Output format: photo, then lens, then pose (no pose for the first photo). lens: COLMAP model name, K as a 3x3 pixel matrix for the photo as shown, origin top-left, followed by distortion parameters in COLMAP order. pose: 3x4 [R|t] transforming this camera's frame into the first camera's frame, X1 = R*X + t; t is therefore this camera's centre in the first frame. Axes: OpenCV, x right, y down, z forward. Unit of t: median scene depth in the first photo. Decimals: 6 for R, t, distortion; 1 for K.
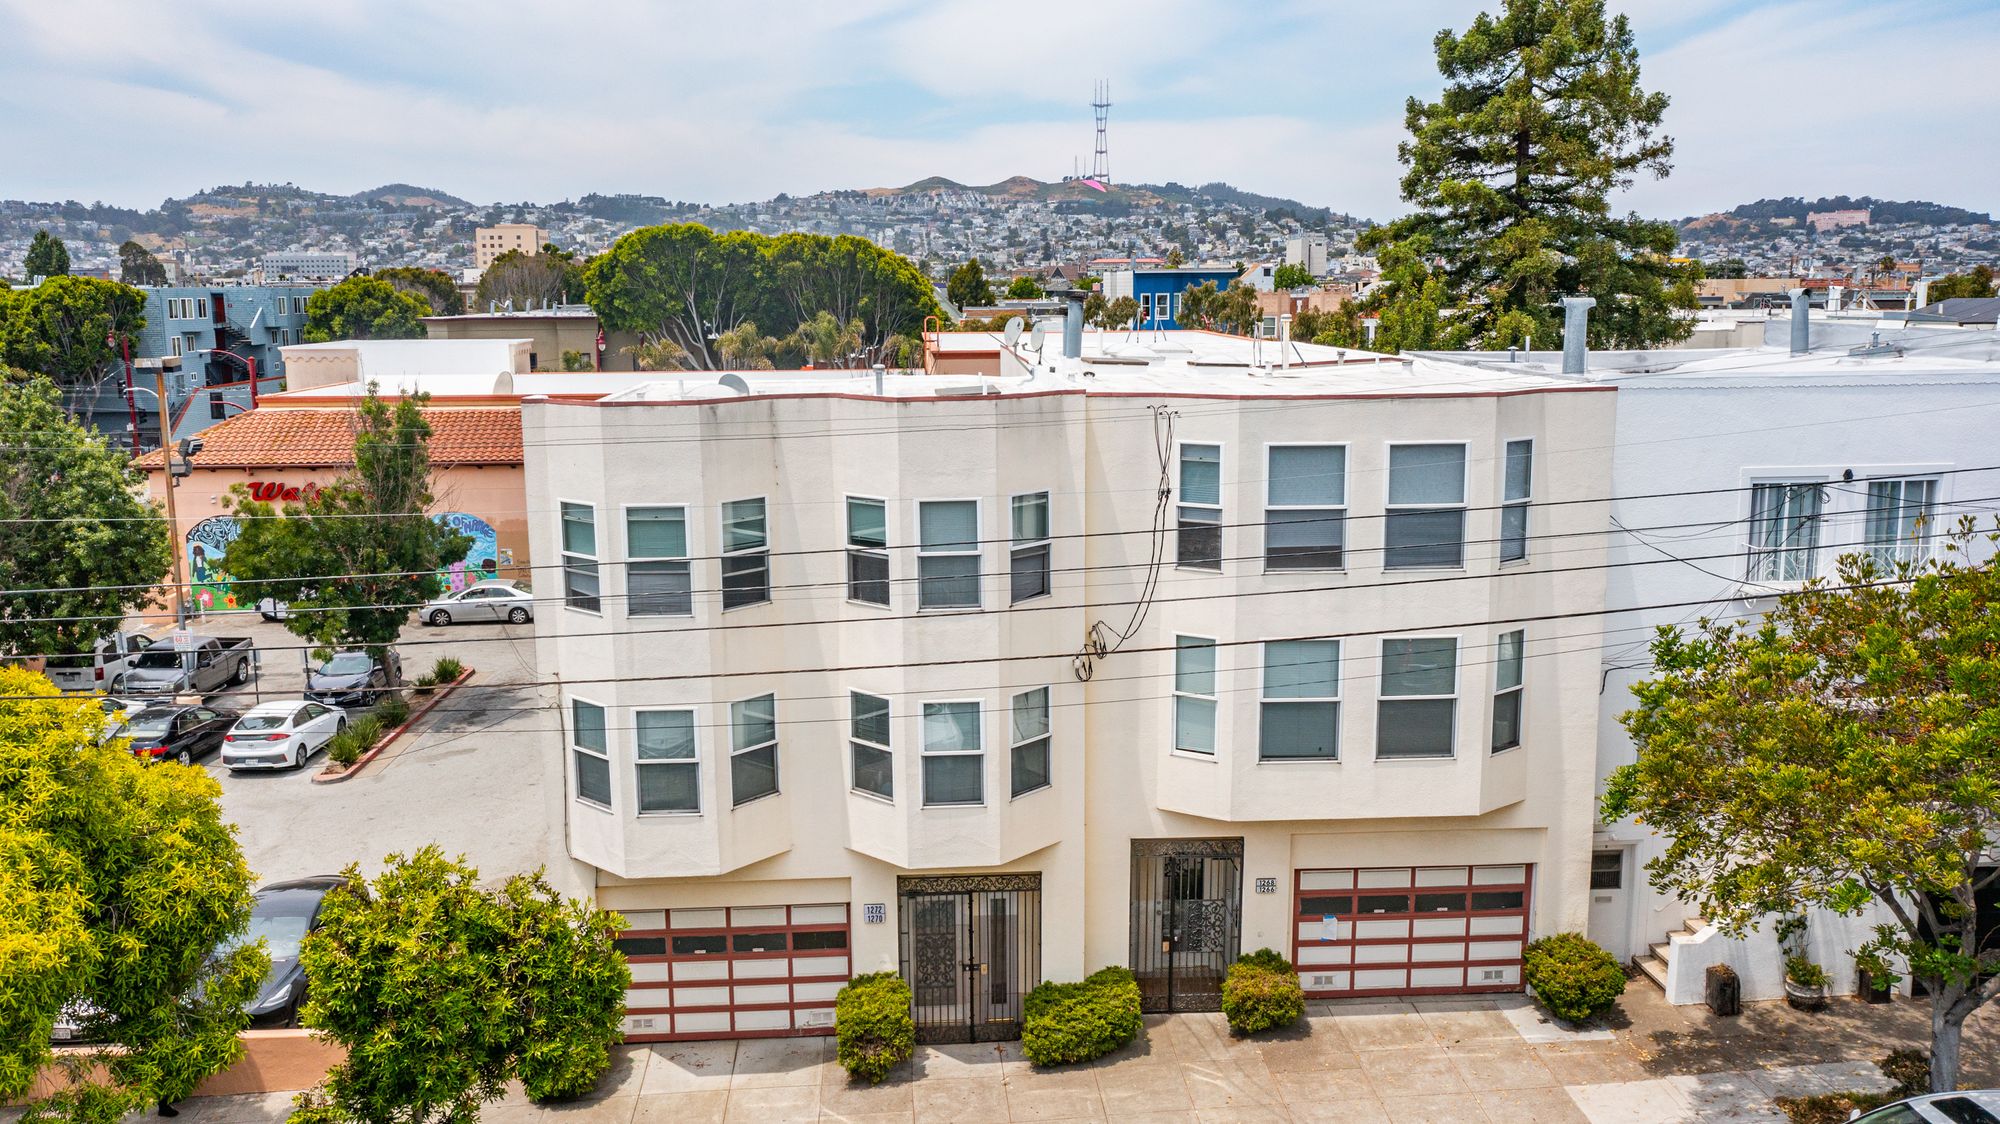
lens RADIAL K [[1573.5, 0, 993.2], [0, 1573.5, 549.7], [0, 0, 1]] dist [-0.012607, 0.001033]
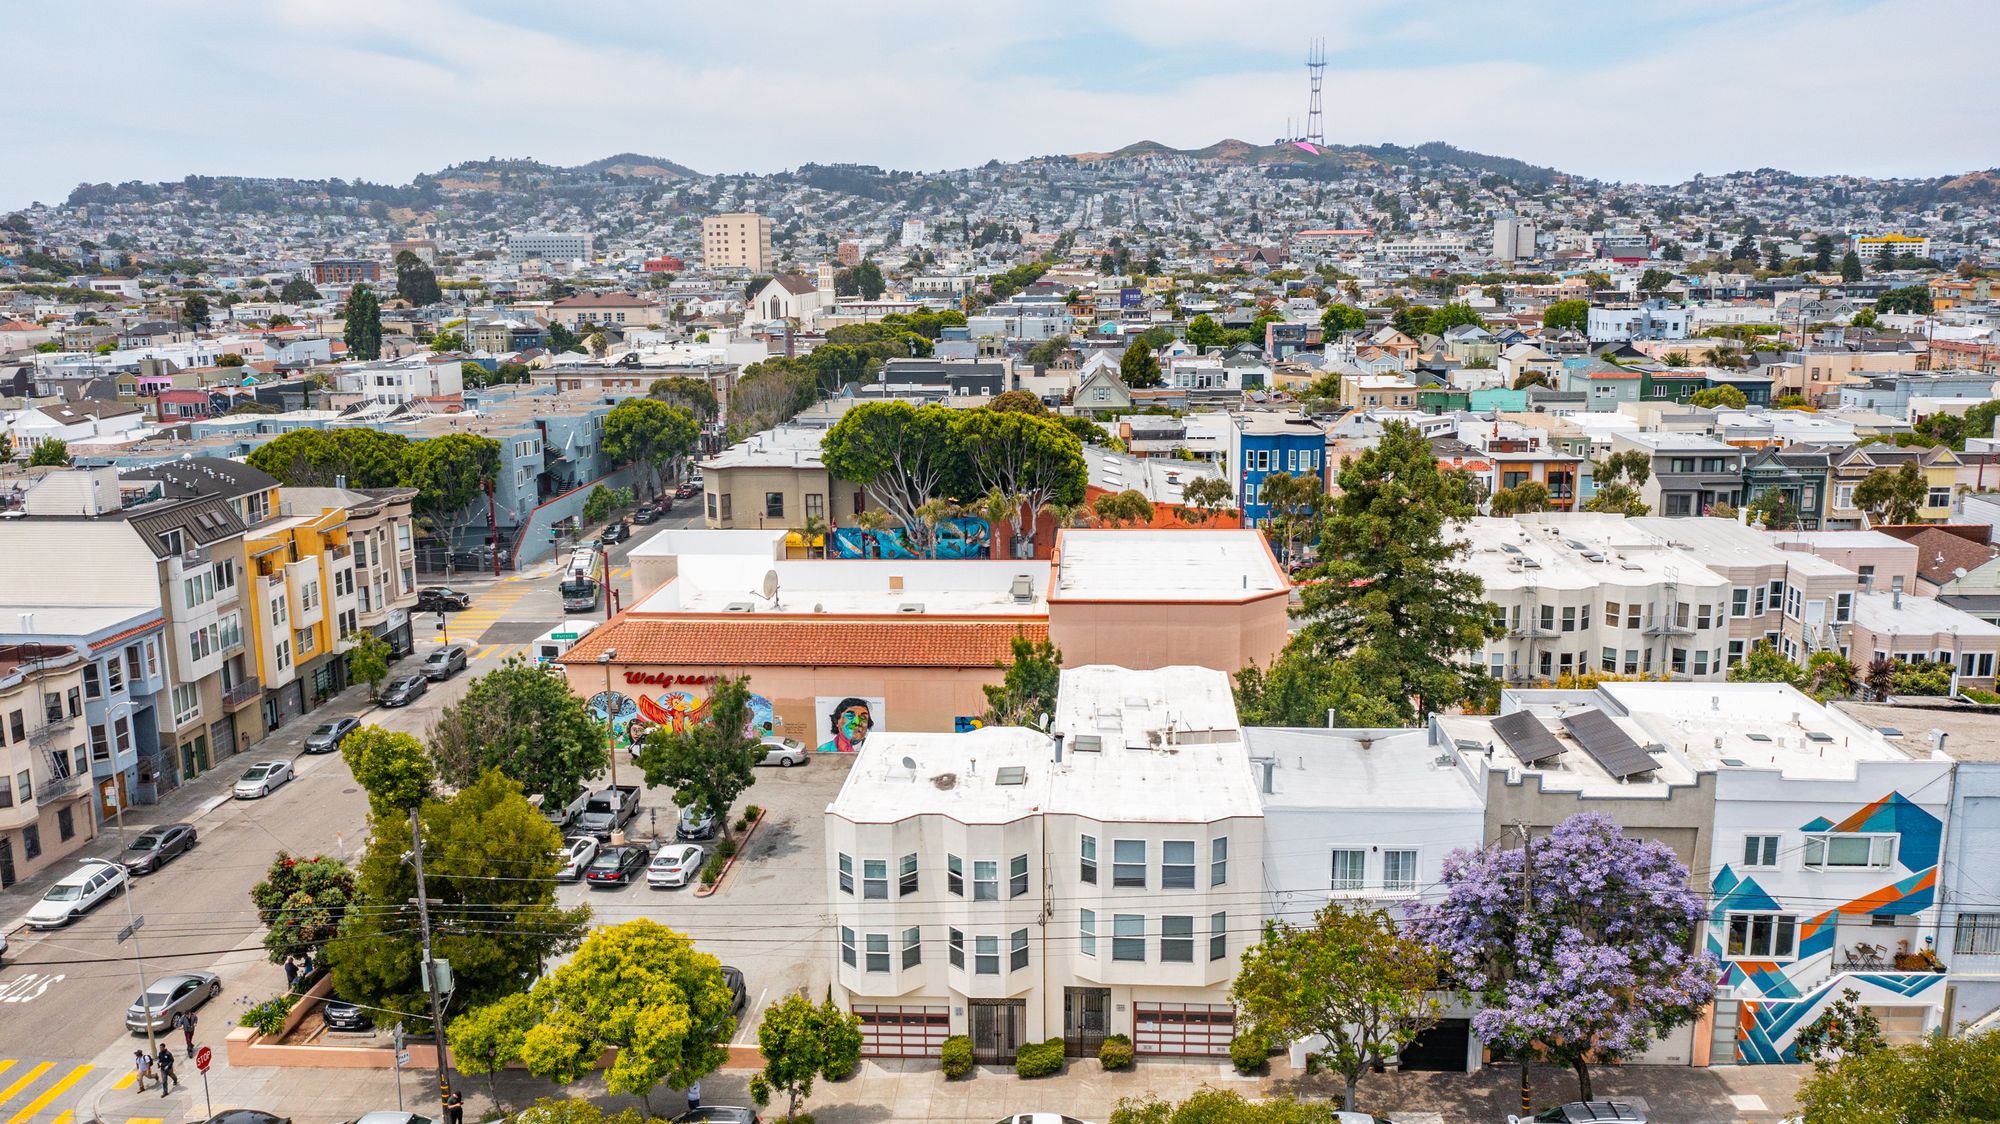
lens RADIAL K [[1573.5, 0, 994.0], [0, 1573.5, 553.9], [0, 0, 1]] dist [-0.012607, 0.001033]
pose [[0.991446, 0.020896, -0.128835, 0.274087], [-0.017094, 0.999387, 0.030546, -0.546915], [0.129394, -0.028082, 0.991196, -1.380906]]
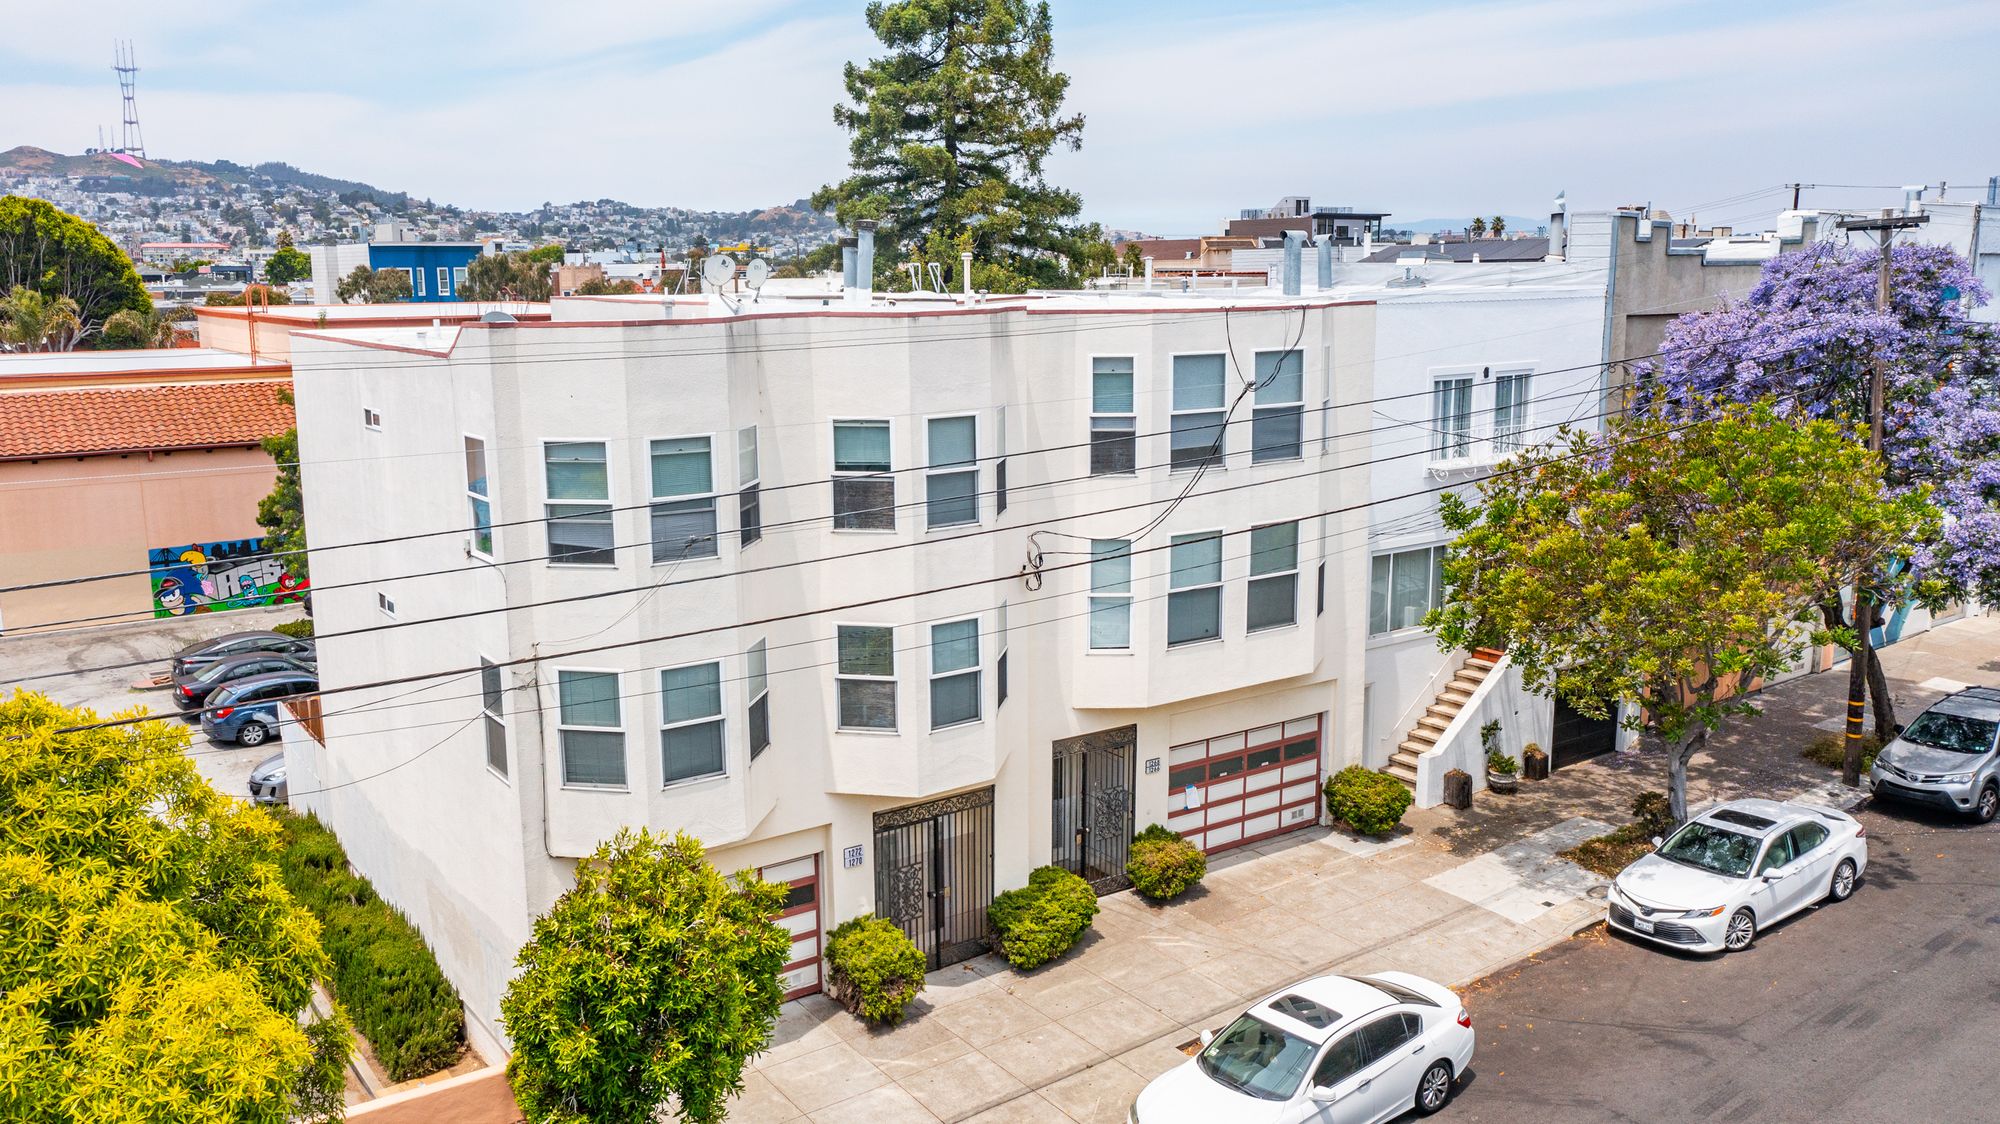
lens RADIAL K [[1573.5, 0, 997.3], [0, 1573.5, 545.9], [0, 0, 1]] dist [-0.012607, 0.001033]
pose [[0.846336, -0.089671, 0.525047, -0.469613], [0.087061, 0.995759, 0.029728, 0.020235], [-0.525486, 0.020551, 0.850554, 0.126961]]
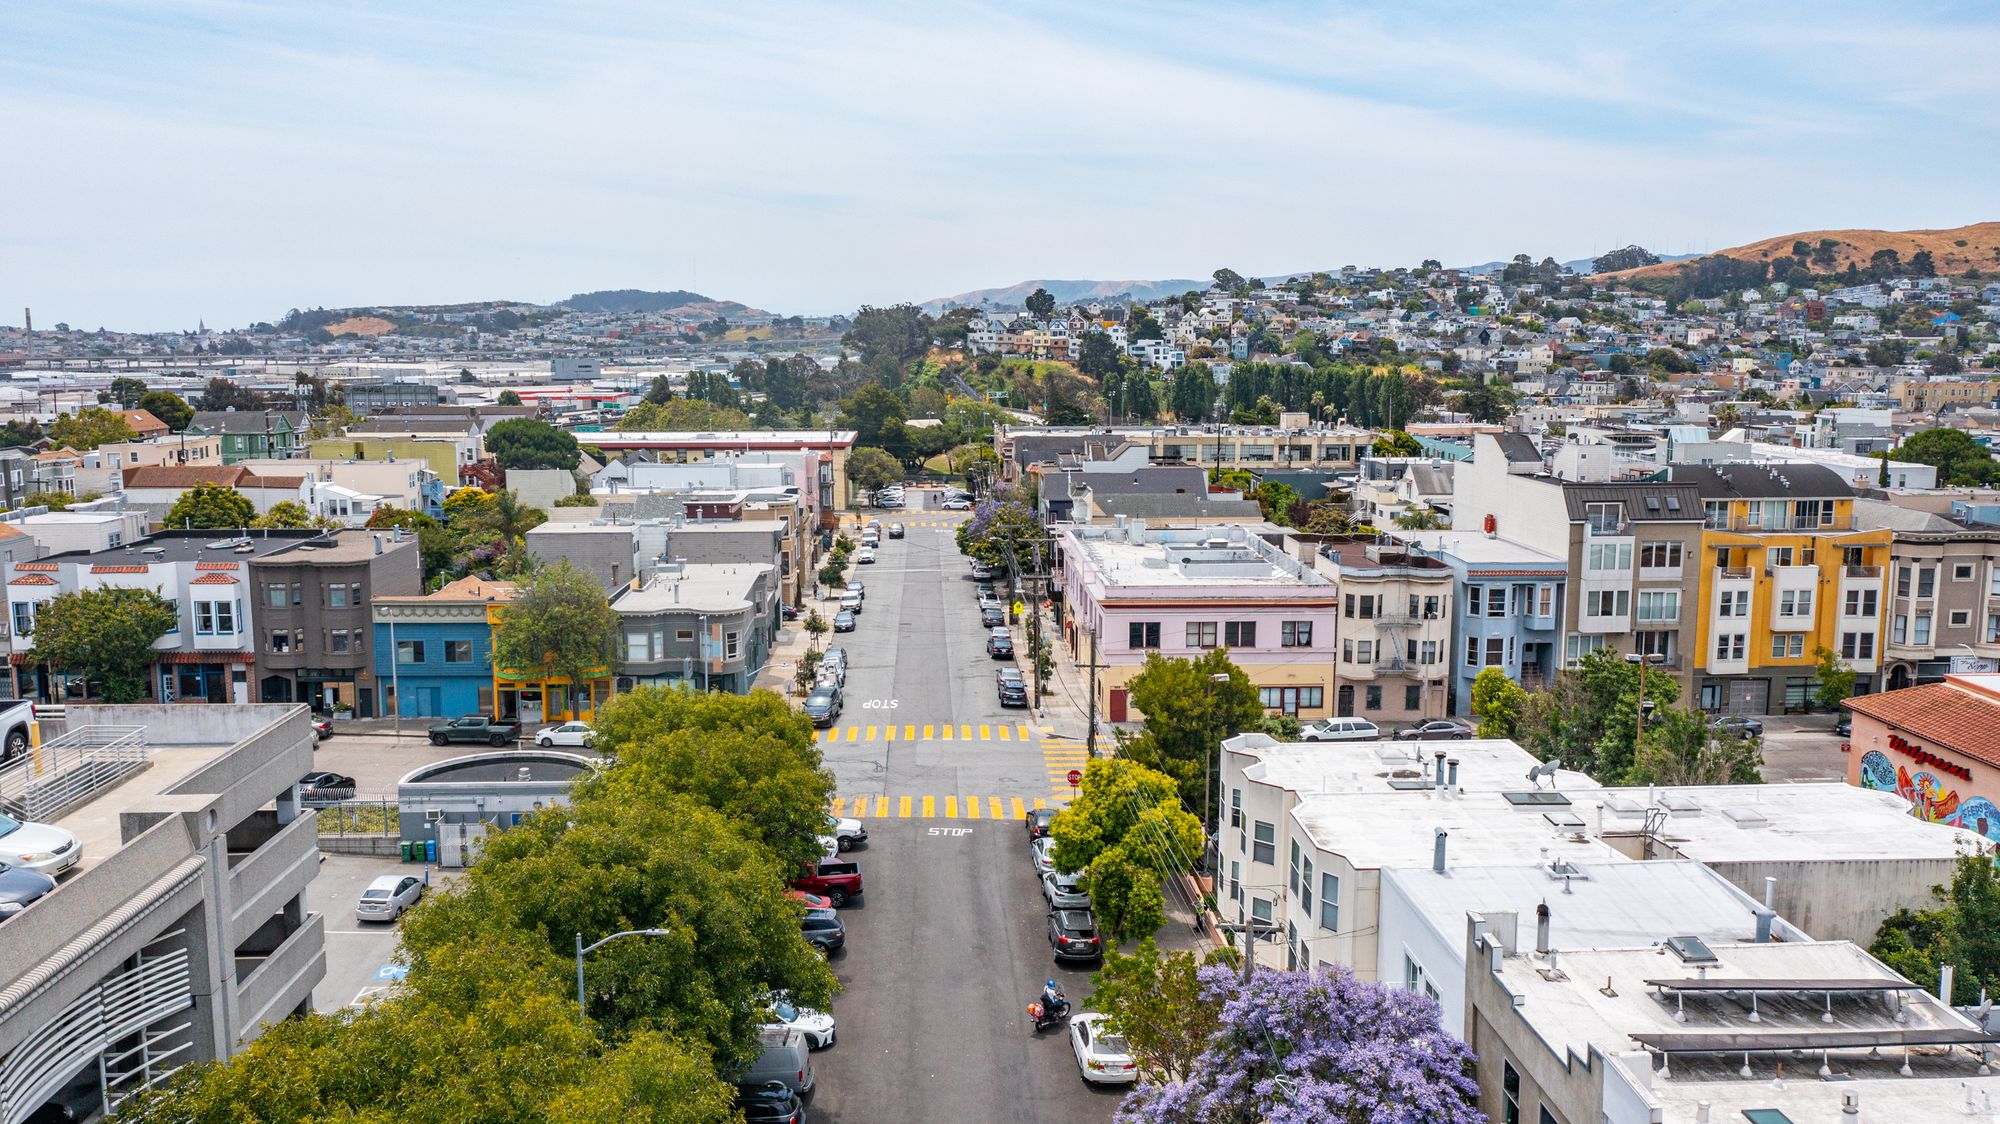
lens RADIAL K [[1573.5, 0, 994.7], [0, 1573.5, 557.6], [0, 0, 1]] dist [-0.012607, 0.001033]
pose [[-0.019302, 0.146340, -0.989046, 2.219587], [-0.159824, 0.976058, 0.147537, -0.678550], [0.986957, 0.160921, 0.004548, 0.447345]]
